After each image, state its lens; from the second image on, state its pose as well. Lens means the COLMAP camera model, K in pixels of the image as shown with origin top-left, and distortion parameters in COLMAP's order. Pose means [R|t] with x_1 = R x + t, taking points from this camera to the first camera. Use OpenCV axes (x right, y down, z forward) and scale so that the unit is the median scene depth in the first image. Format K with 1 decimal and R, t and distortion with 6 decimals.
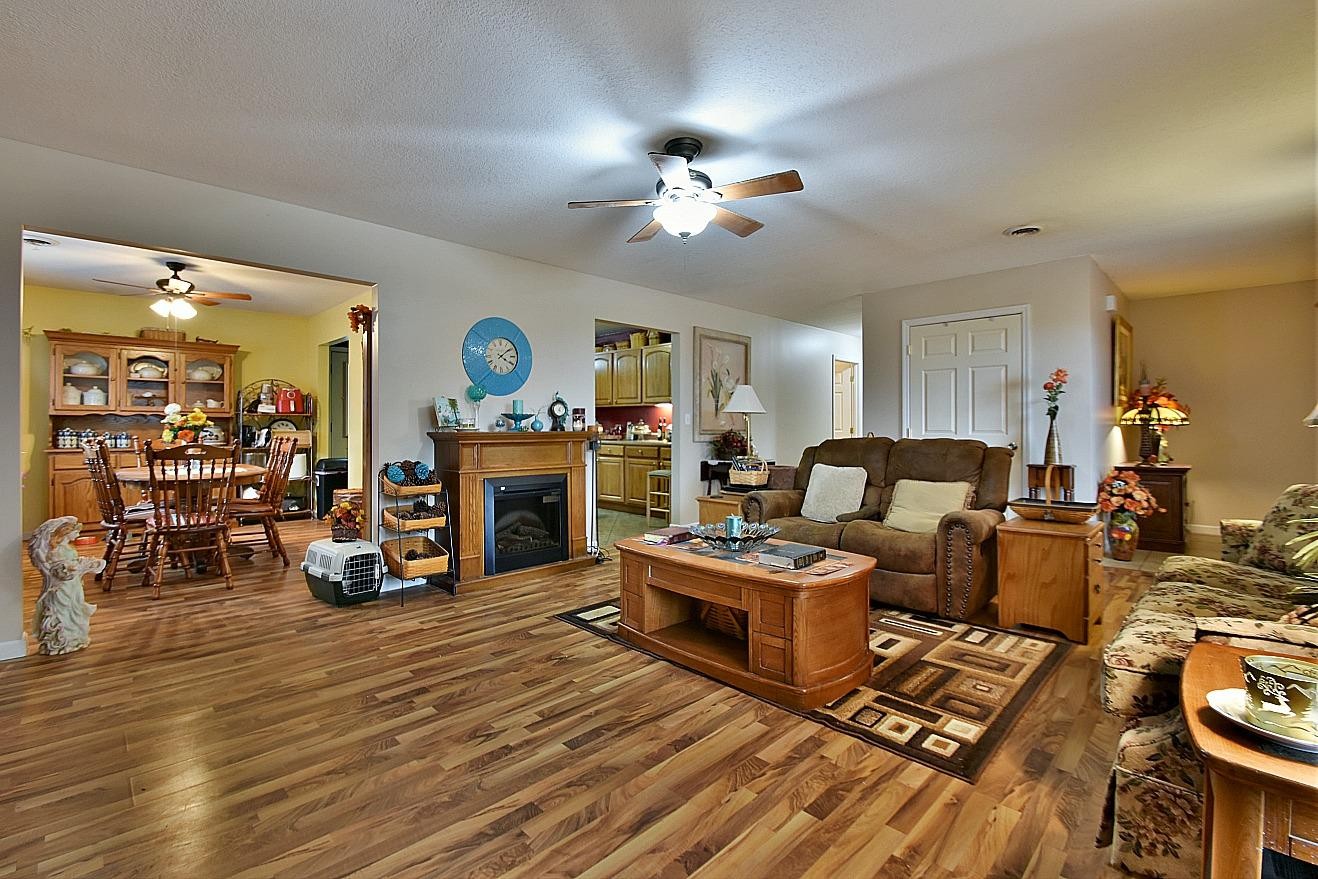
lens RADIAL K [[578.7, 0, 646.4], [0, 578.7, 424.5], [0, 0, 1]] dist [0.012302, -0.017796]
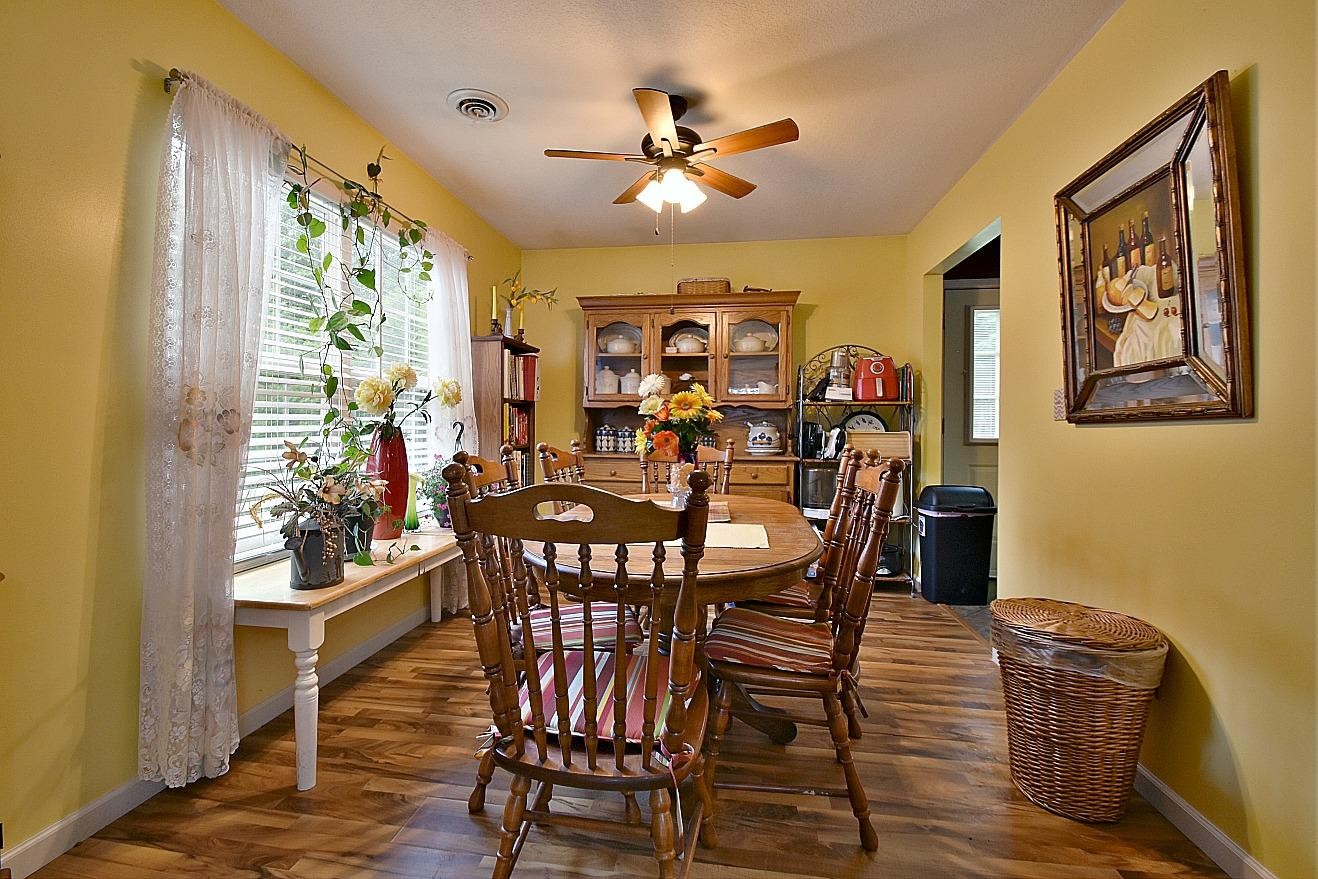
lens RADIAL K [[578.7, 0, 646.4], [0, 578.7, 424.5], [0, 0, 1]] dist [0.012302, -0.017796]
pose [[0.603522, 0.004171, -0.797336, -0.581099], [-0.001905, 0.999991, 0.003789, 0.003972], [0.797344, -0.000768, 0.603524, 0.934998]]
